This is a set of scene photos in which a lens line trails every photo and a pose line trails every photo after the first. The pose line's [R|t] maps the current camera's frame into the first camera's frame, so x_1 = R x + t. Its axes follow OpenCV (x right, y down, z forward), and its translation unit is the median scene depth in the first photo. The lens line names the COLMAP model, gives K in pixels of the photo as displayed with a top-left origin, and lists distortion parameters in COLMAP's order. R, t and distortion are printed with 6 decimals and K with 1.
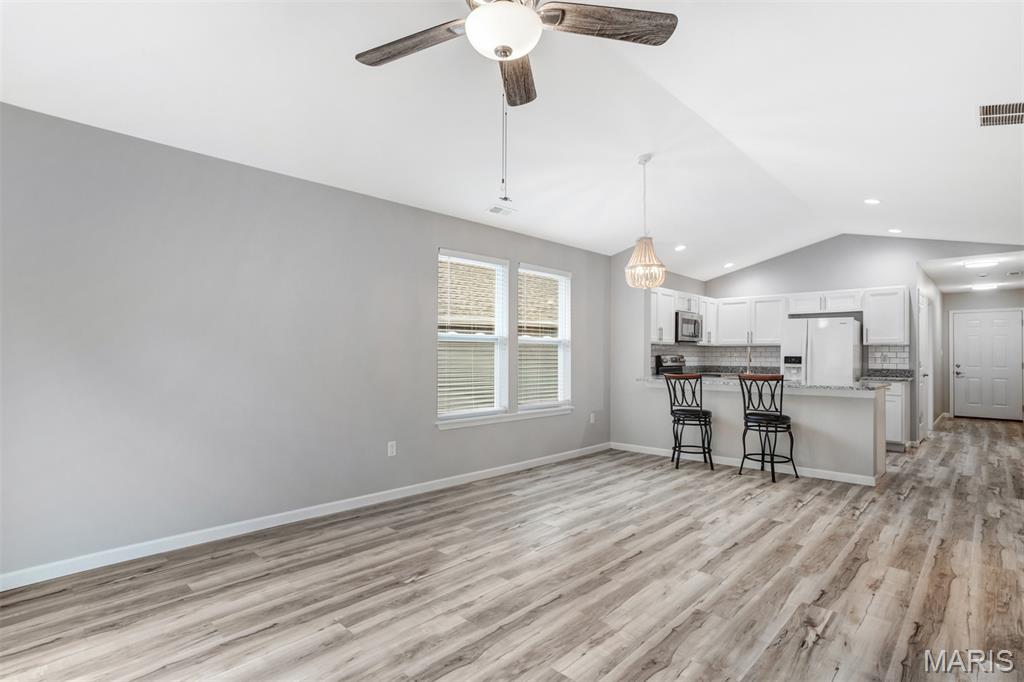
lens RADIAL K [[518.4, 0, 498.5], [0, 518.4, 358.8], [0, 0, 1]] dist [-0.004858, 0.000365]
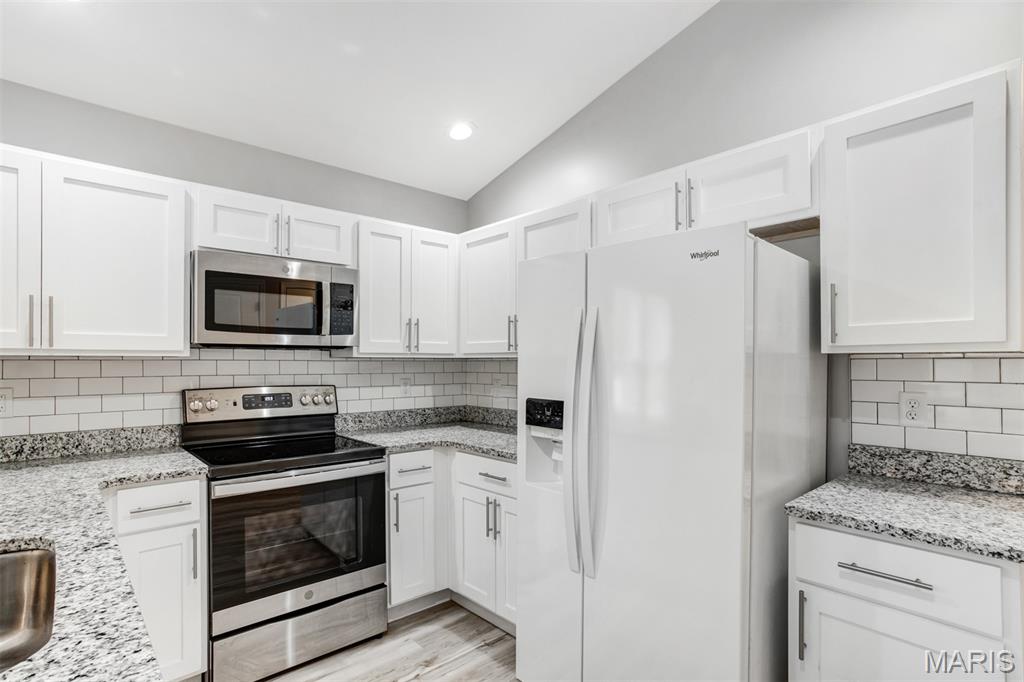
lens RADIAL K [[518.4, 0, 511.9], [0, 518.4, 369.5], [0, 0, 1]] dist [-0.004858, 0.000365]
pose [[0.995837, -0.009390, -0.090665, 0.510943], [0.010404, 0.999888, 0.010716, -0.020441], [0.090554, -0.011615, 0.995824, 0.651528]]
